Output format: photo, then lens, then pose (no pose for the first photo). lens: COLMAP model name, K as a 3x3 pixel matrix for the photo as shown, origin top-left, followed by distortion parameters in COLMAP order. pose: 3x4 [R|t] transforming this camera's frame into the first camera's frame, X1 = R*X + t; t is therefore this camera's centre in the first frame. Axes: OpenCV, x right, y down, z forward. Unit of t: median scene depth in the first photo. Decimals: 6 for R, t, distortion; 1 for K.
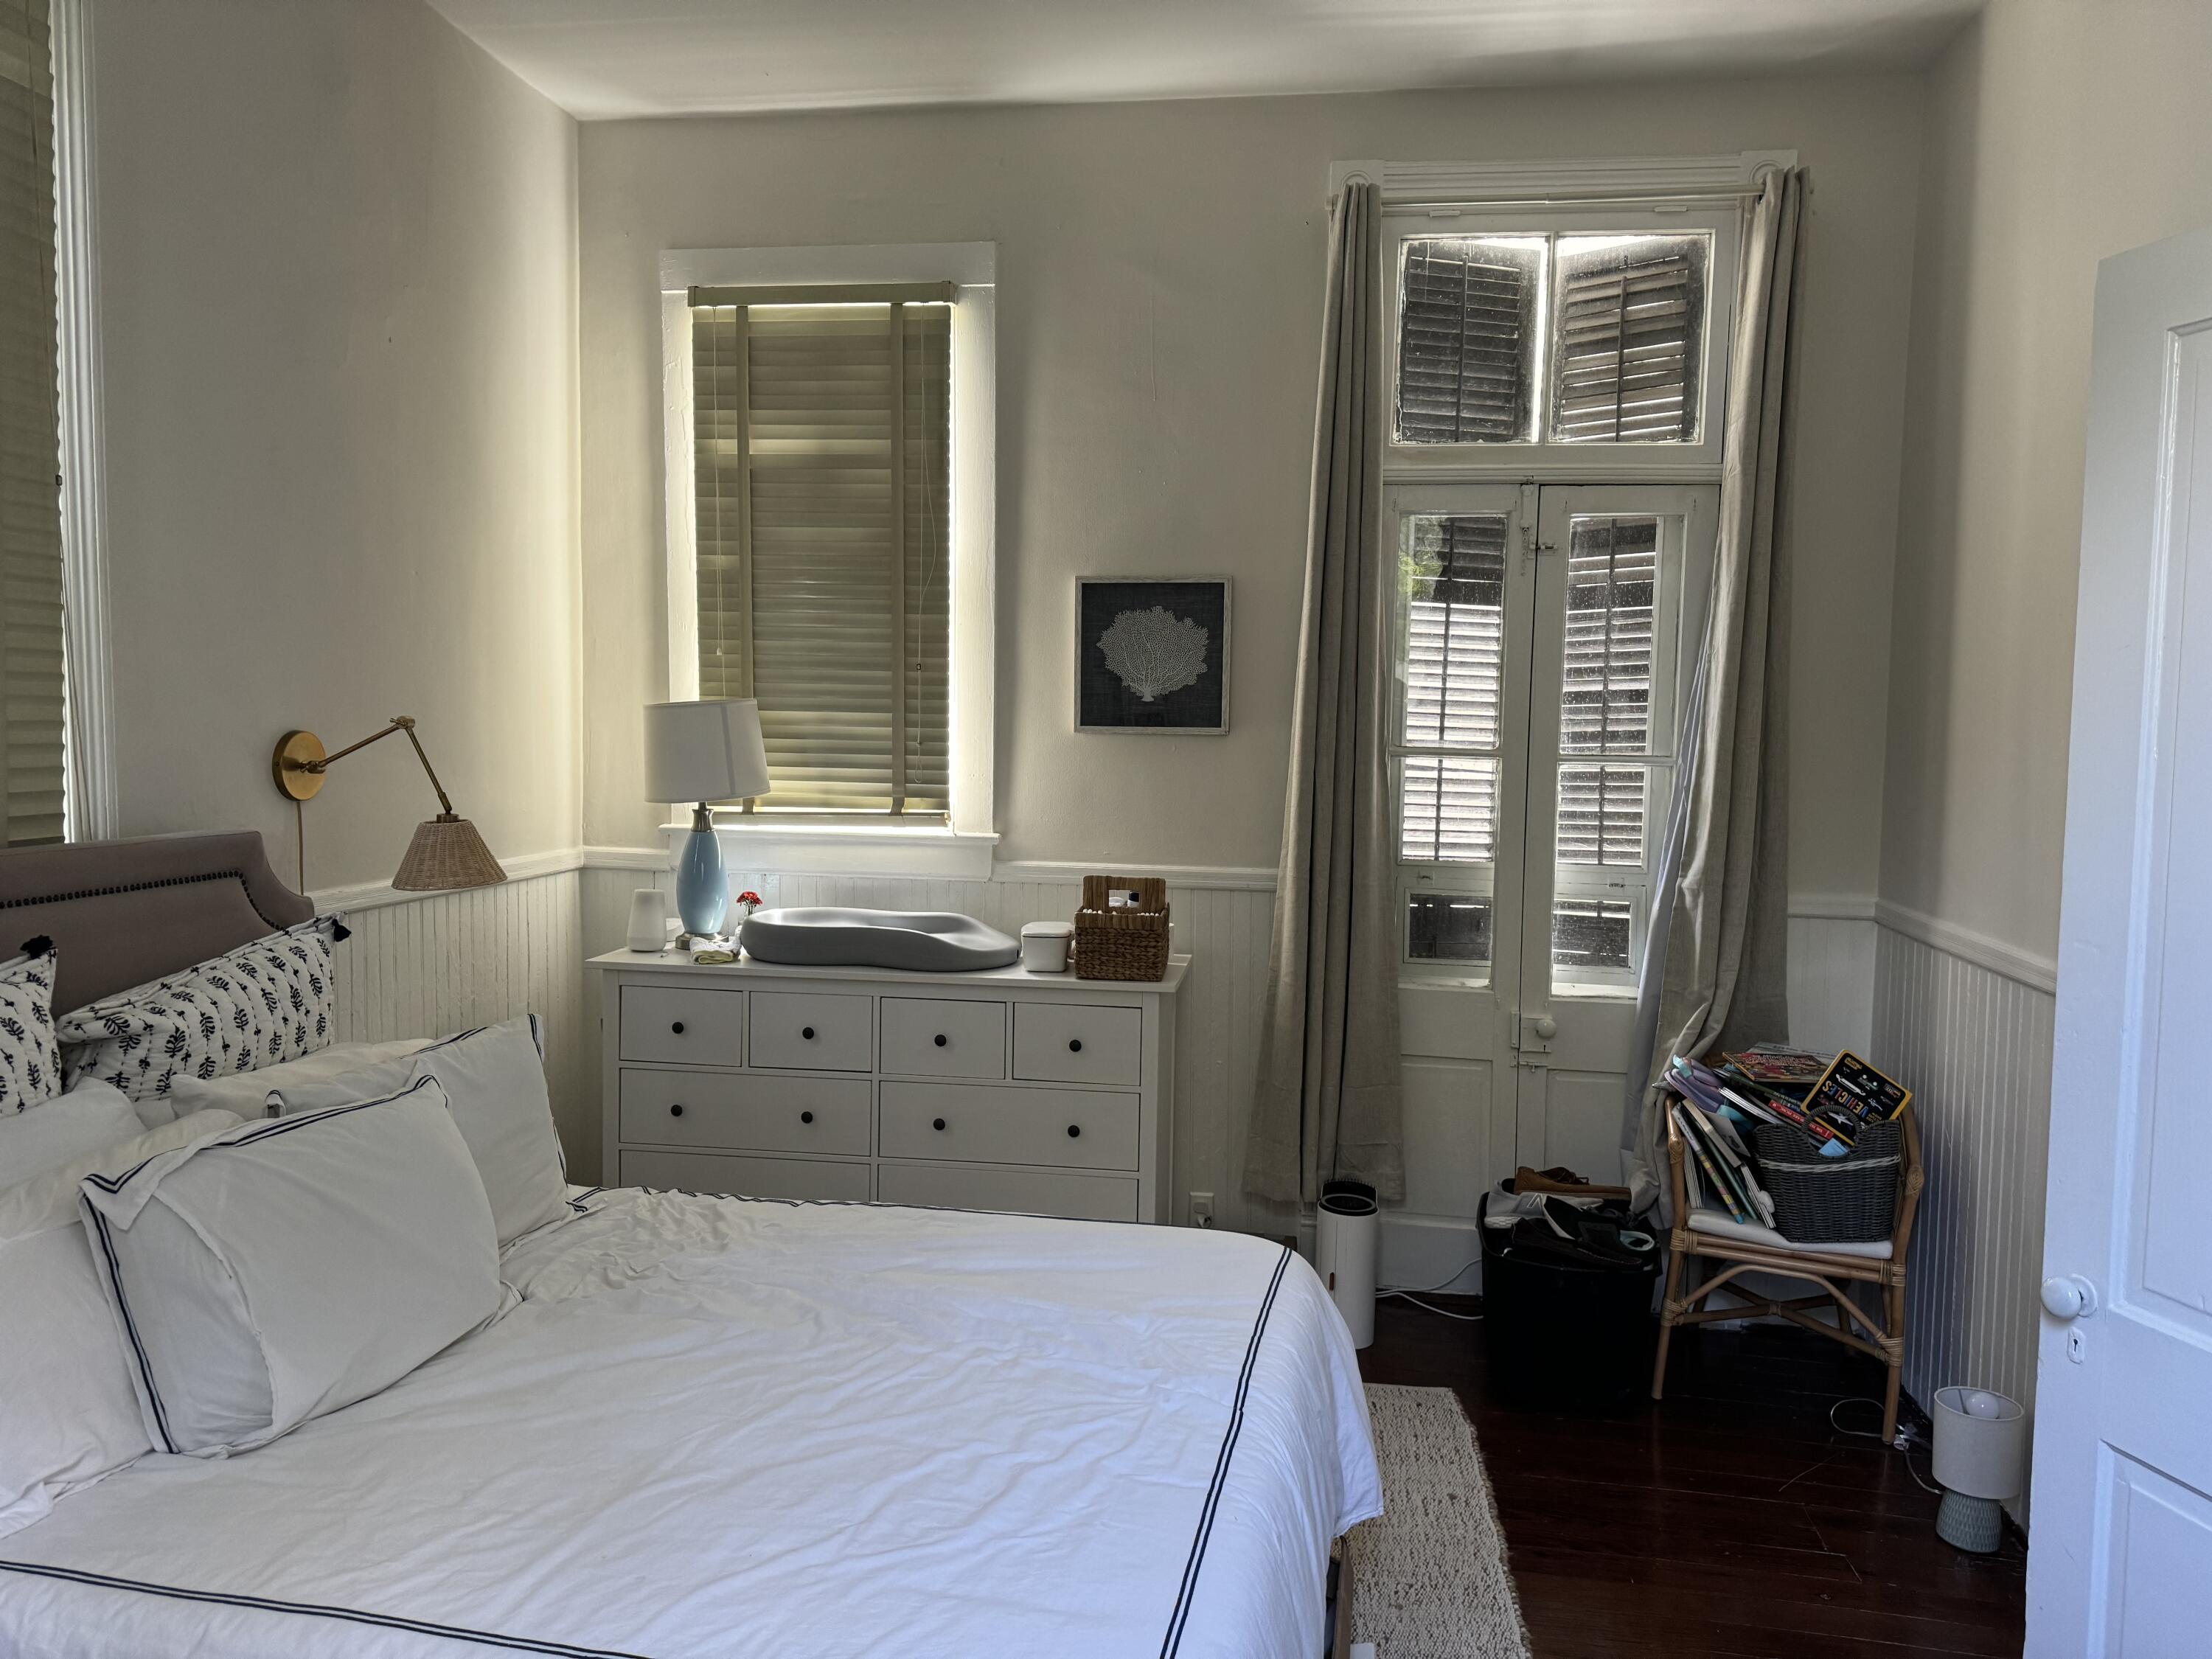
lens RADIAL K [[1551.5, 0, 1106.0], [0, 1551.5, 829.5], [0, 0, 1]] dist [0.079625, -0.114383]
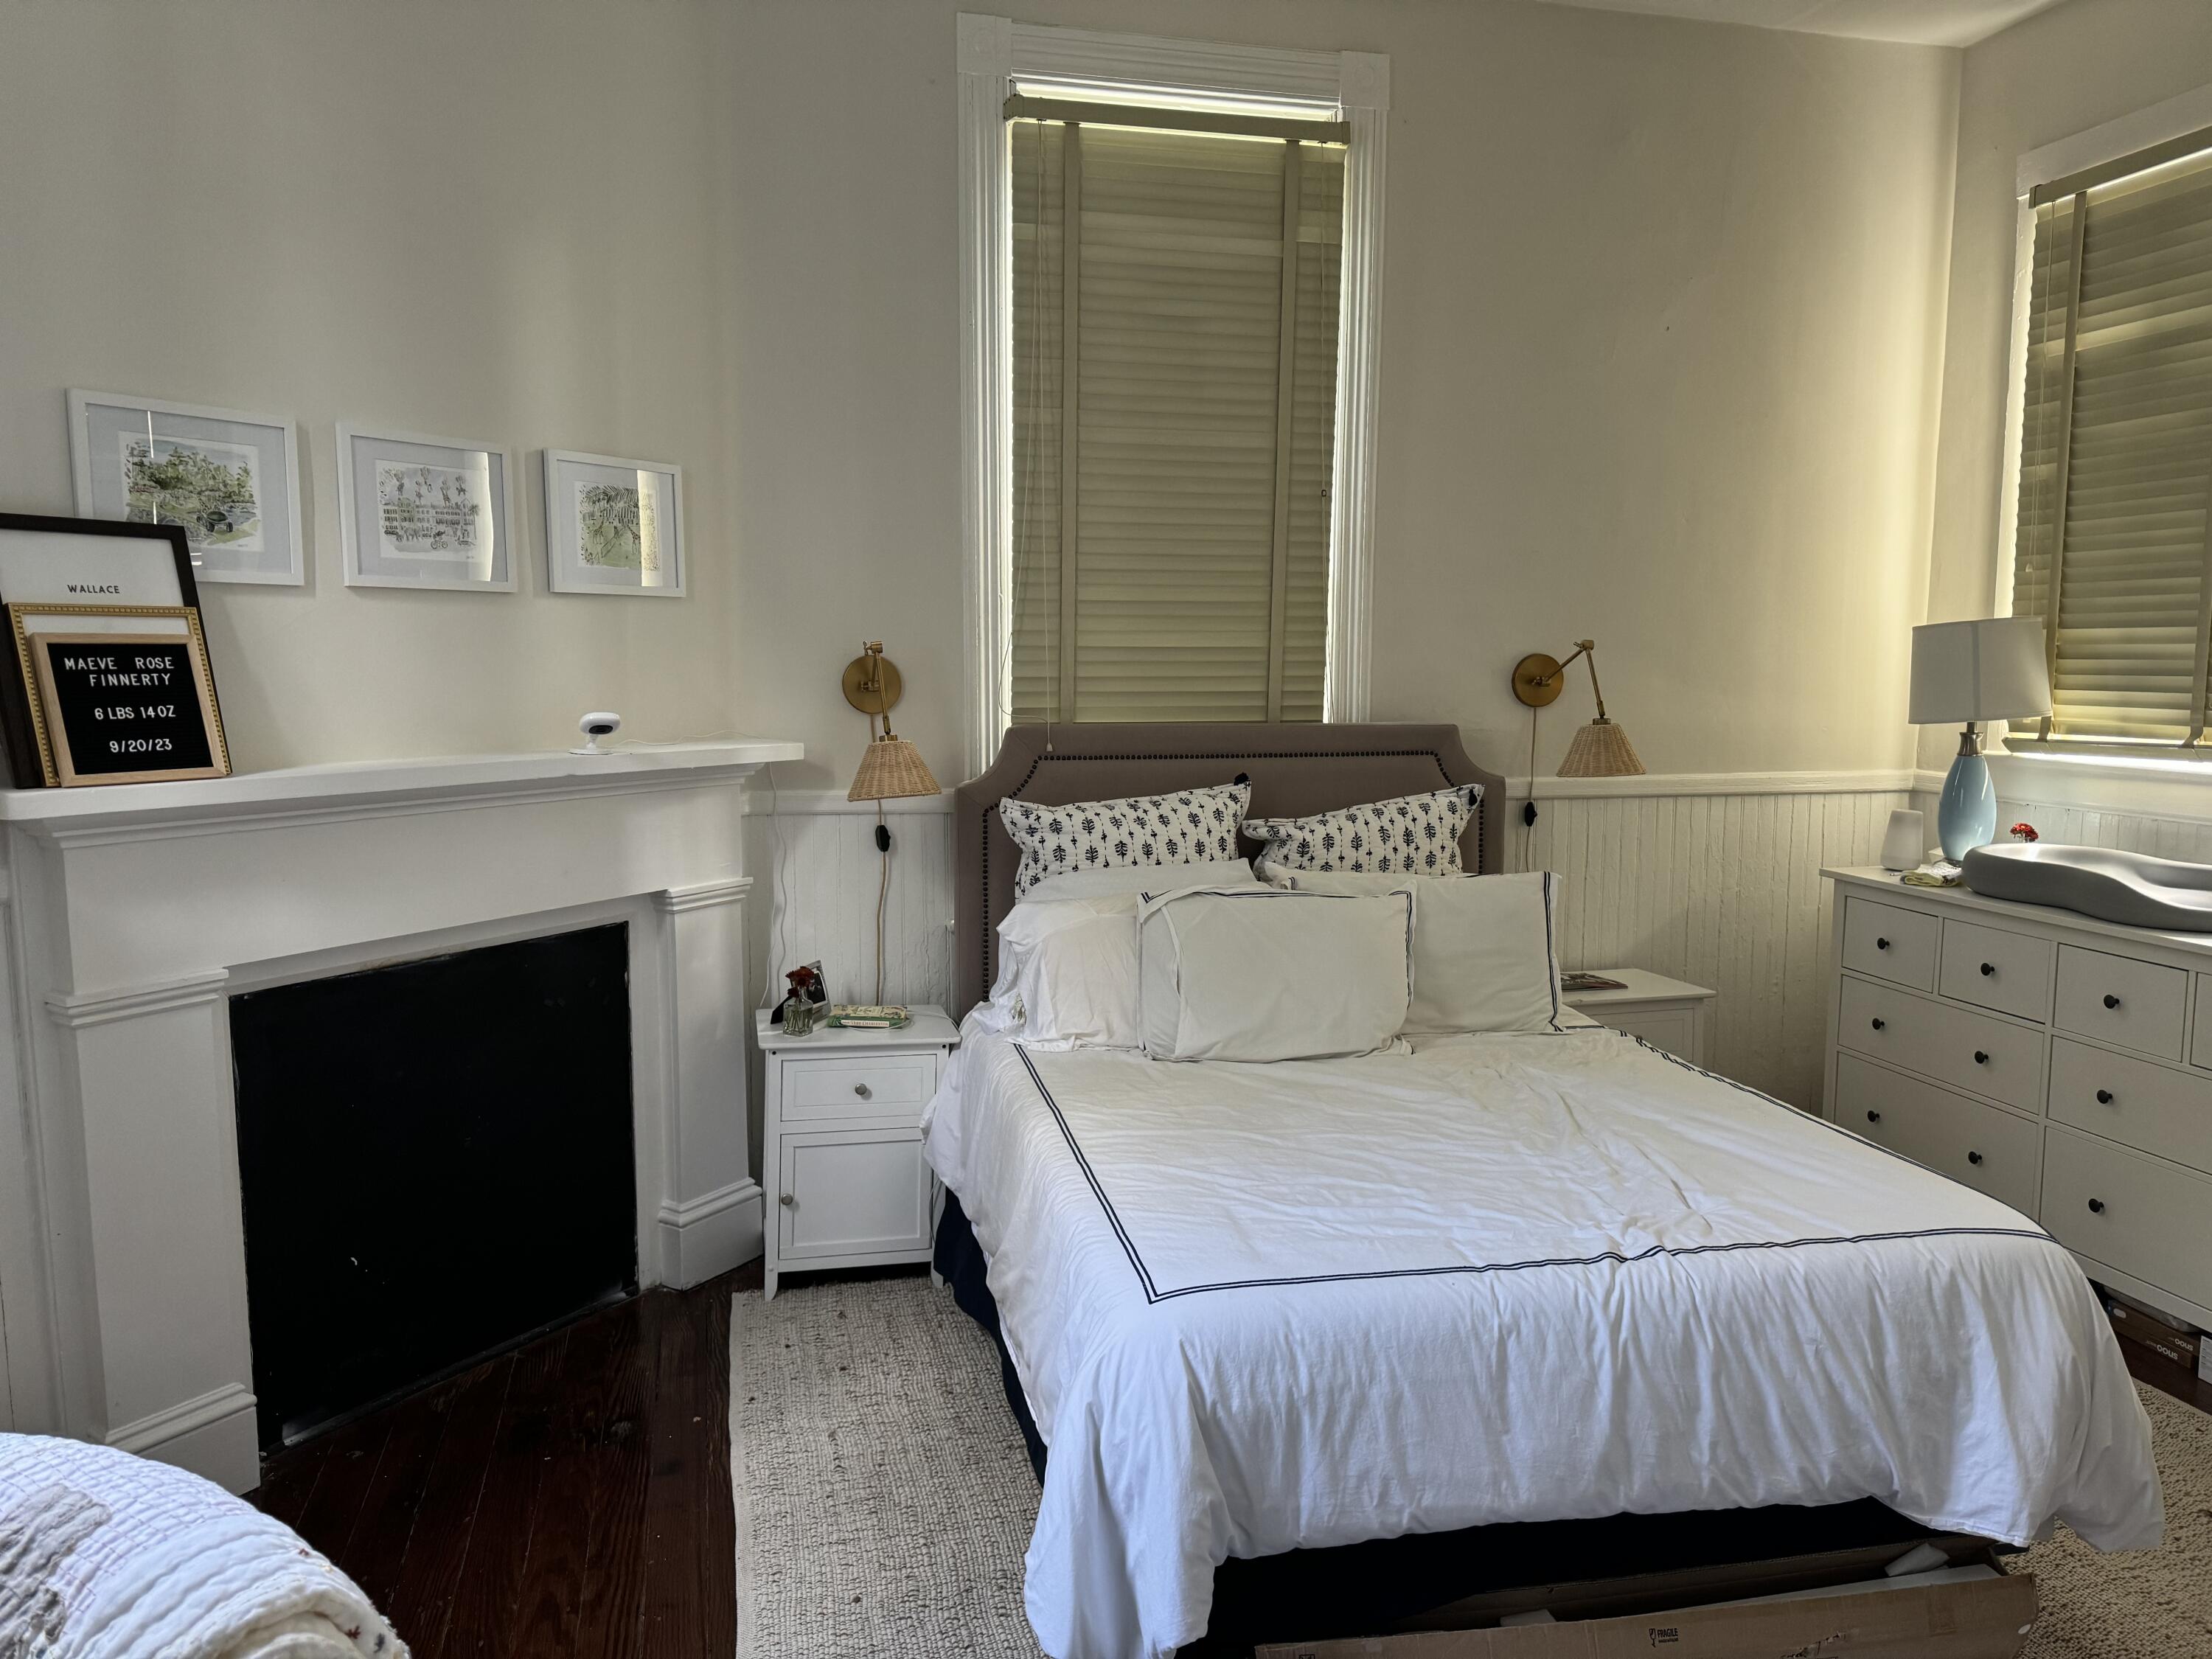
lens RADIAL K [[1619.7, 0, 1076.9], [0, 1619.7, 824.0], [0, 0, 1]] dist [0.007137, -0.016608]
pose [[0.342713, 0.079874, -0.936039, 0.533244], [-0.060040, 0.996204, 0.063025, 0.014060], [0.937520, 0.034600, 0.346208, 0.138731]]
